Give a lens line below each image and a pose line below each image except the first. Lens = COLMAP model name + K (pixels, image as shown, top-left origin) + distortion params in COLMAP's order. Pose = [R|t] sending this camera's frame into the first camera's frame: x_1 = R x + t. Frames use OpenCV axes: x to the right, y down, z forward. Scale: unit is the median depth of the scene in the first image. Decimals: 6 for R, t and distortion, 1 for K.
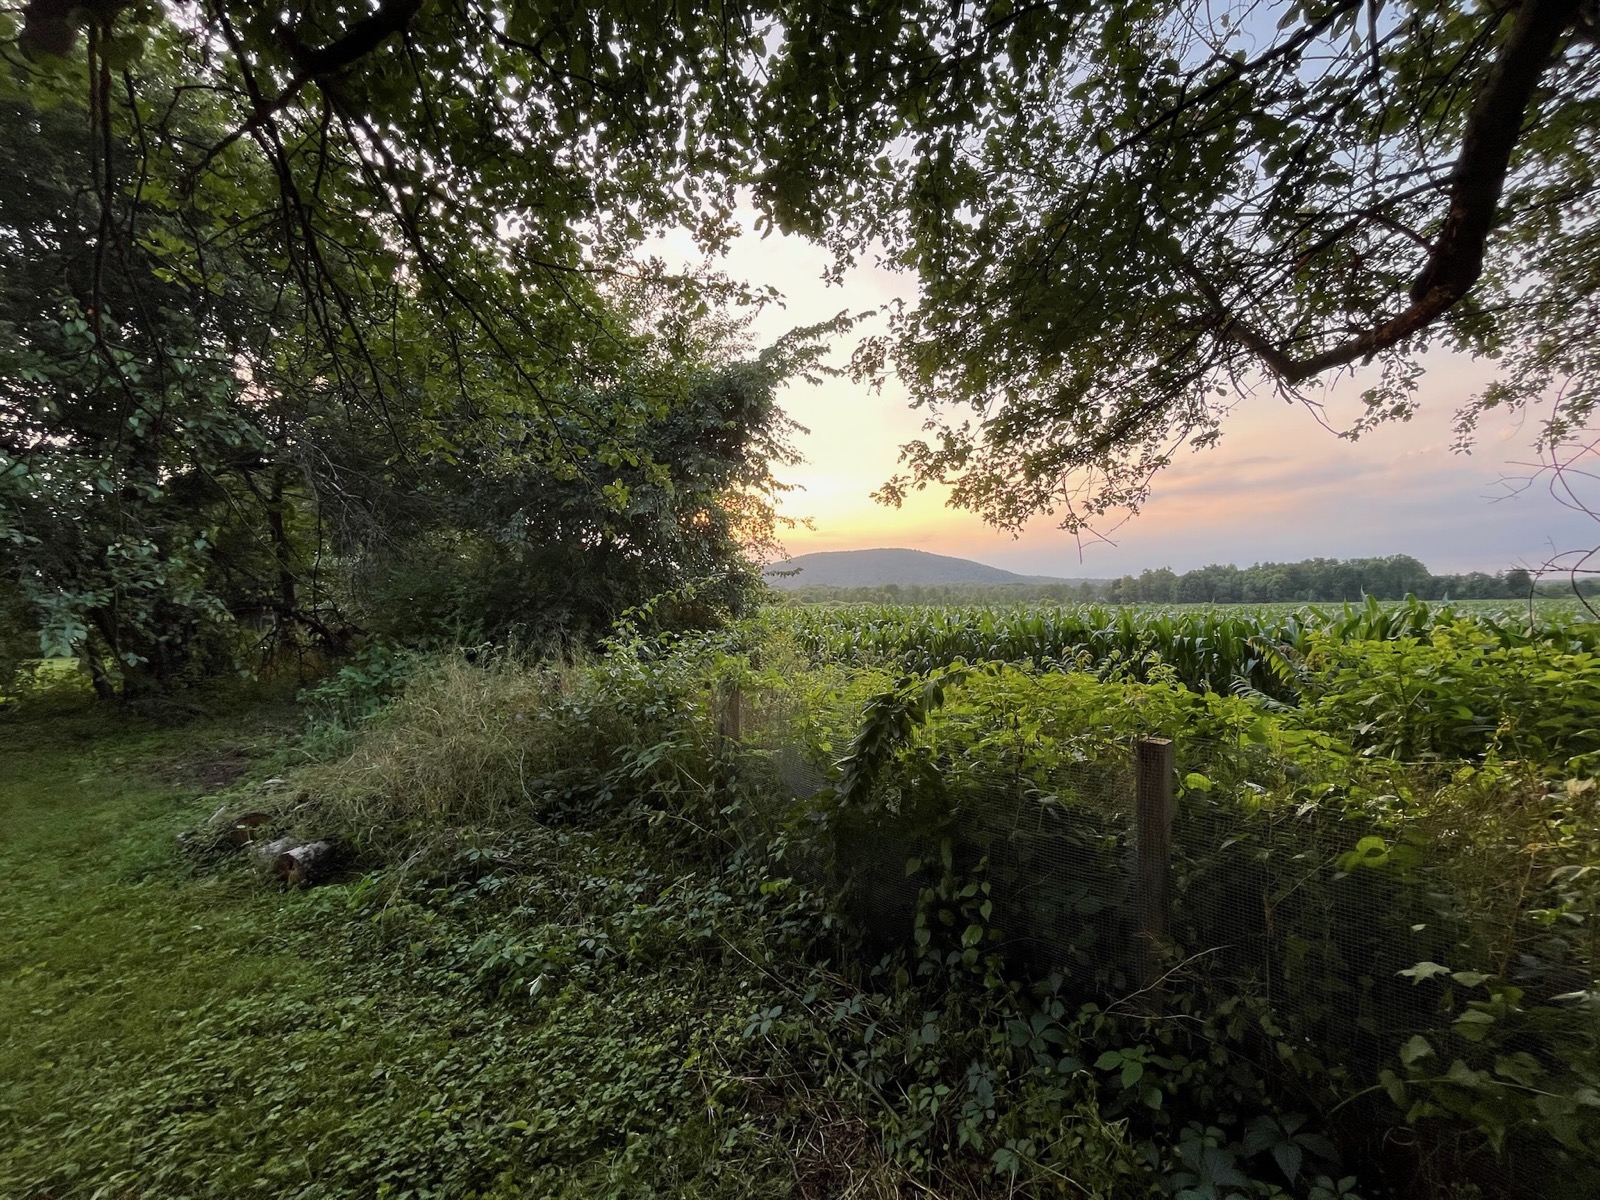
lens RADIAL K [[642.1, 0, 800.2], [0, 642.1, 599.3], [0, 0, 1]] dist [-0.002609, -0.000326]
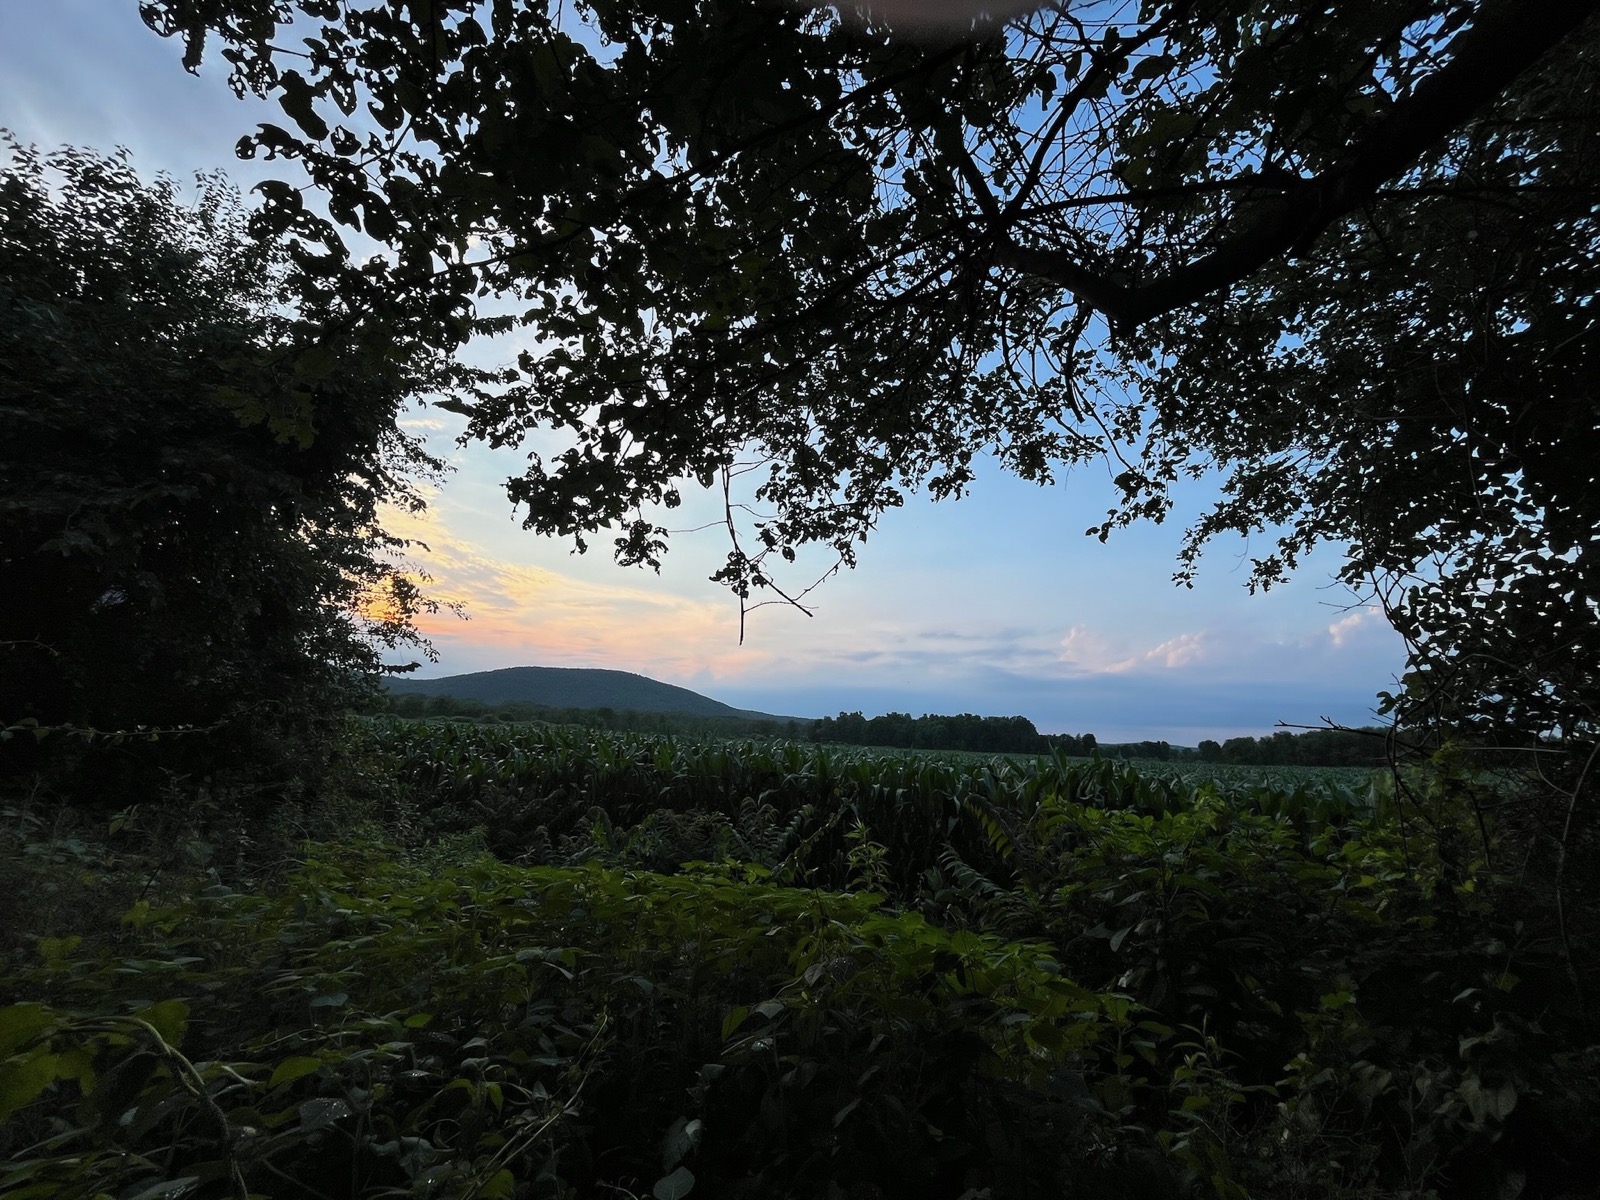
lens RADIAL K [[642.1, 0, 800.3], [0, 642.1, 600.0], [0, 0, 1]] dist [-0.002609, -0.000326]
pose [[0.905534, 0.148084, 0.397592, 0.204590], [-0.068115, 0.975698, -0.208265, 0.004361], [-0.418771, 0.161509, 0.893614, 0.399660]]
